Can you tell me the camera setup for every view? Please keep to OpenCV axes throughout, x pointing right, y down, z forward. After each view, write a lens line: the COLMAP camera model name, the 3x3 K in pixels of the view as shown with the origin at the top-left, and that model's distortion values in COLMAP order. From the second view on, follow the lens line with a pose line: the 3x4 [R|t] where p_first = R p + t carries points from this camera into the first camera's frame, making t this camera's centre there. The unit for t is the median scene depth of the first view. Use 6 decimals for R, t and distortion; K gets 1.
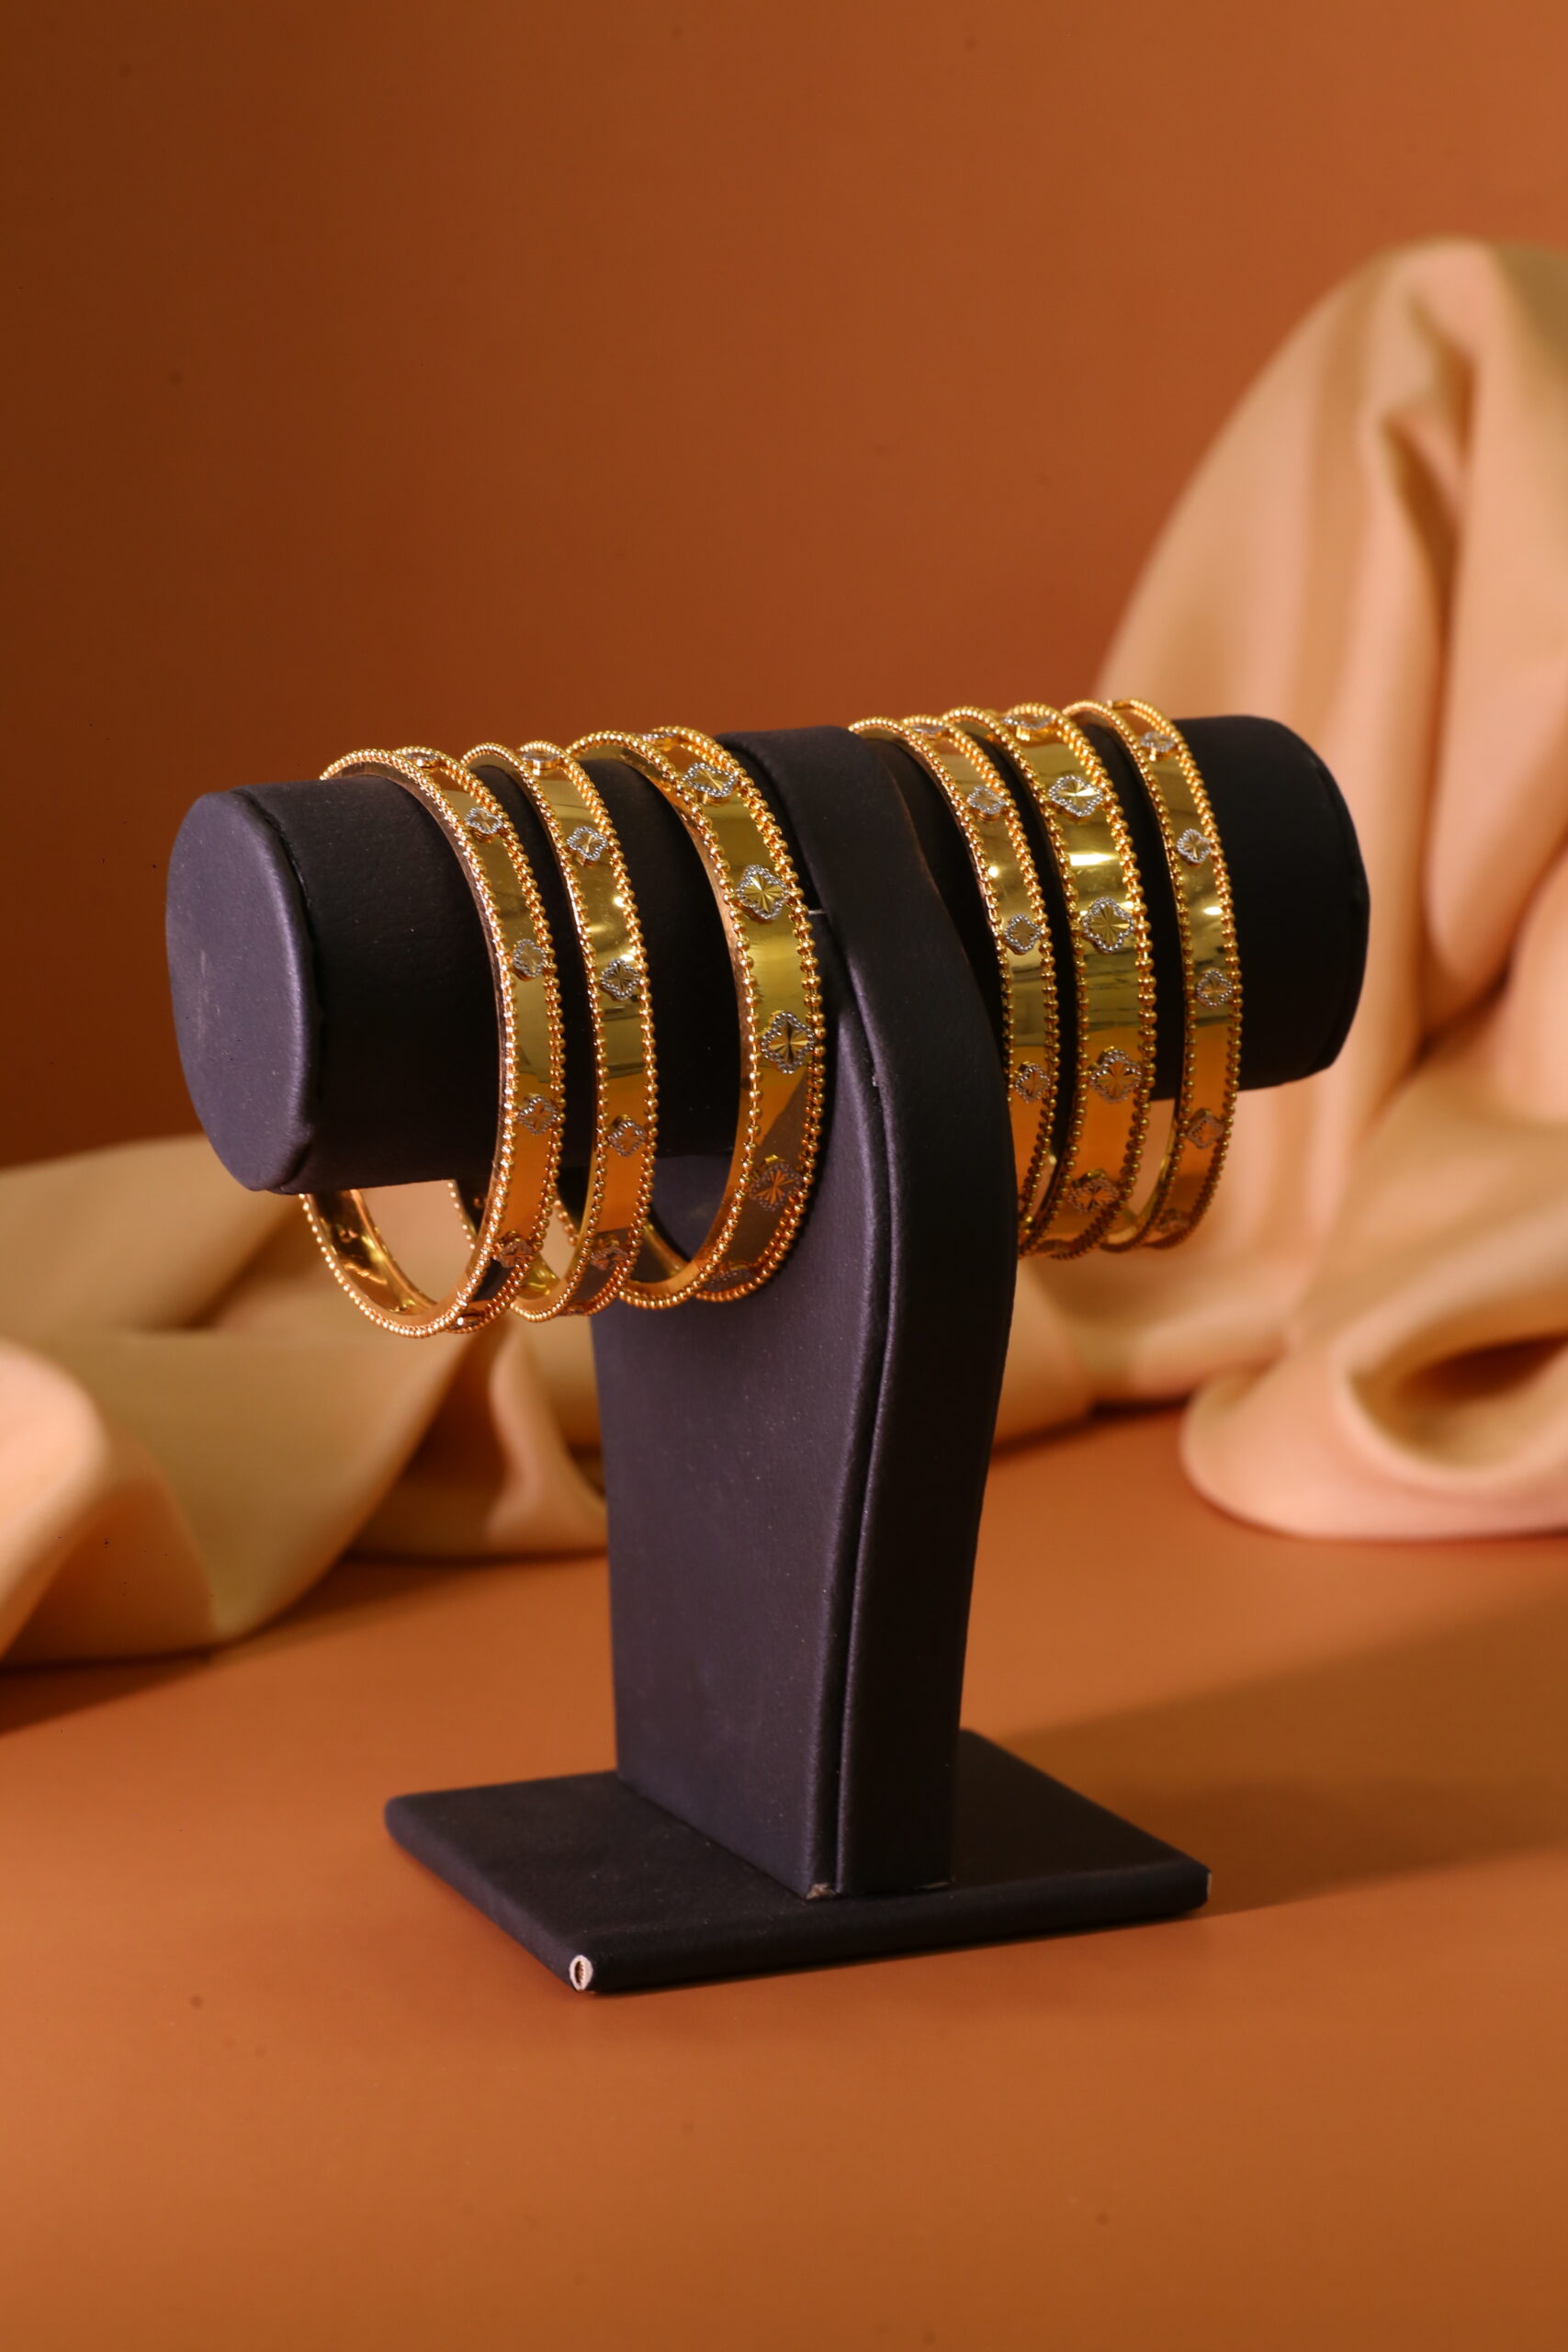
lens RADIAL K [[4968.1, 0, 784.0], [0, 4968.1, 1176.0], [0, 0, 1]] dist [0.036061, 0.609551]
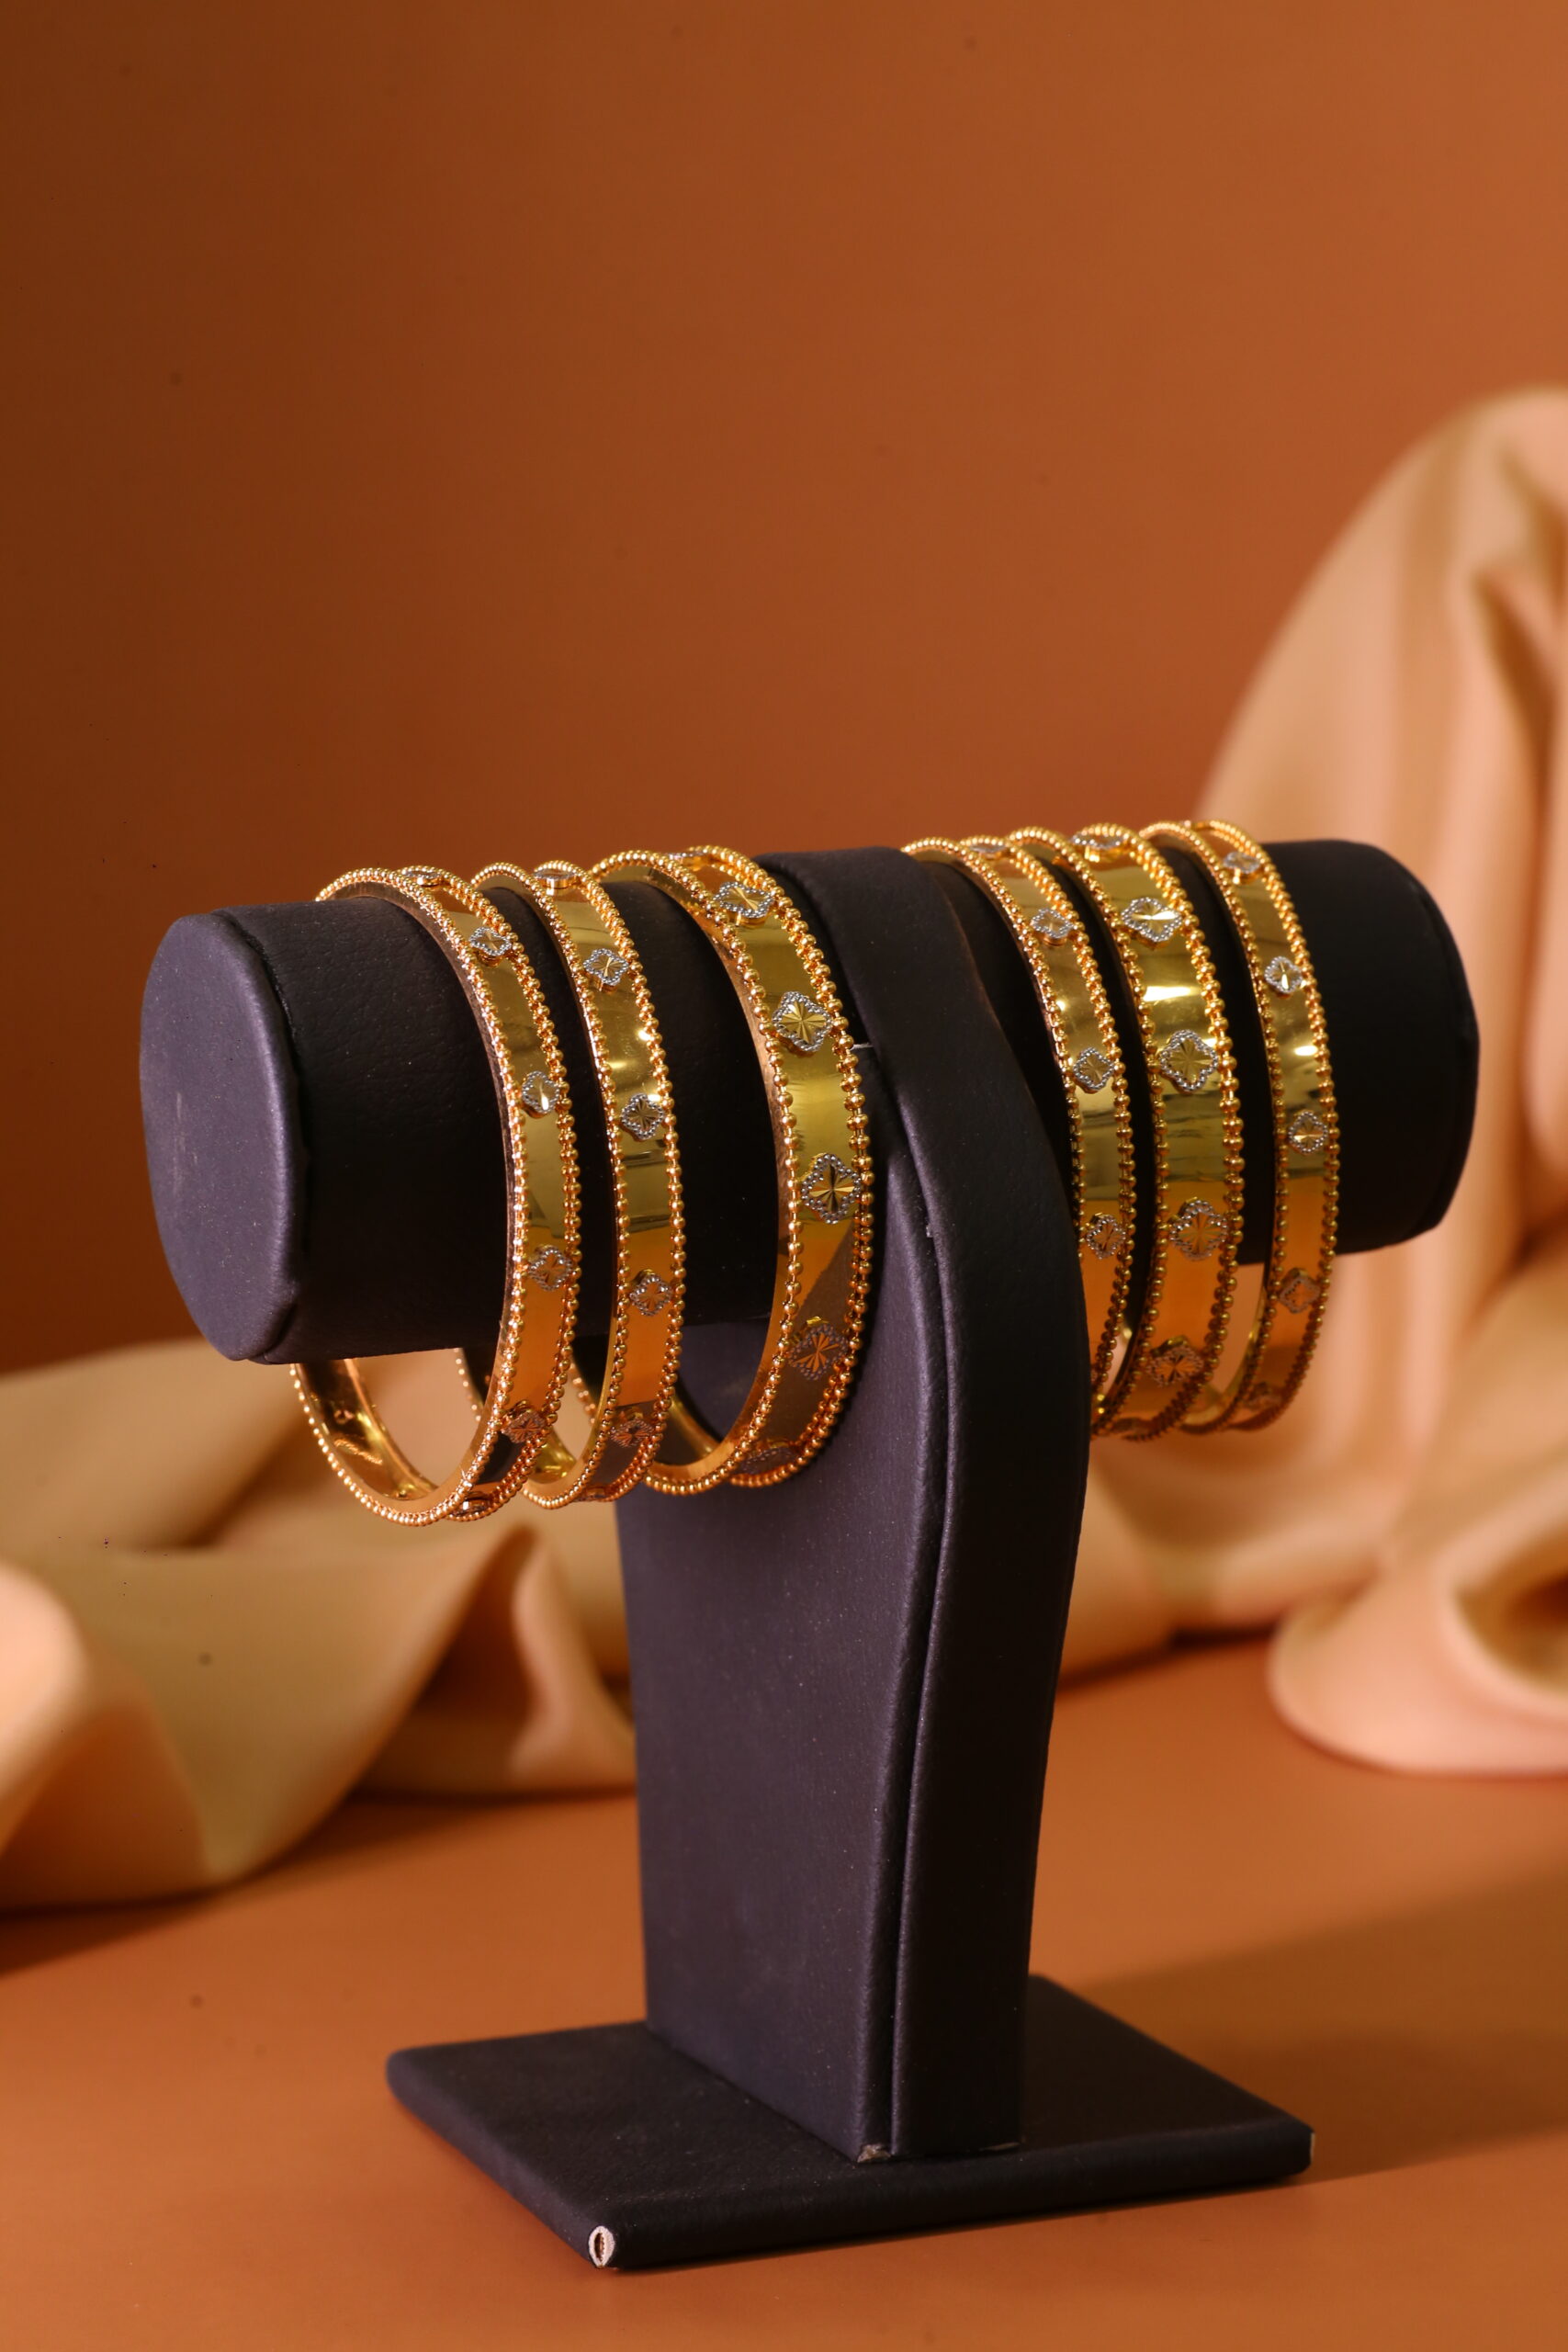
lens RADIAL K [[4968.1, 0, 784.0], [0, 4968.1, 1176.0], [0, 0, 1]] dist [0.036061, 0.609551]
pose [[0.999903, -0.004434, -0.013187, 0.003961], [0.003635, 0.998190, -0.060032, 0.023709], [0.013429, 0.059979, 0.998109, 0.106426]]
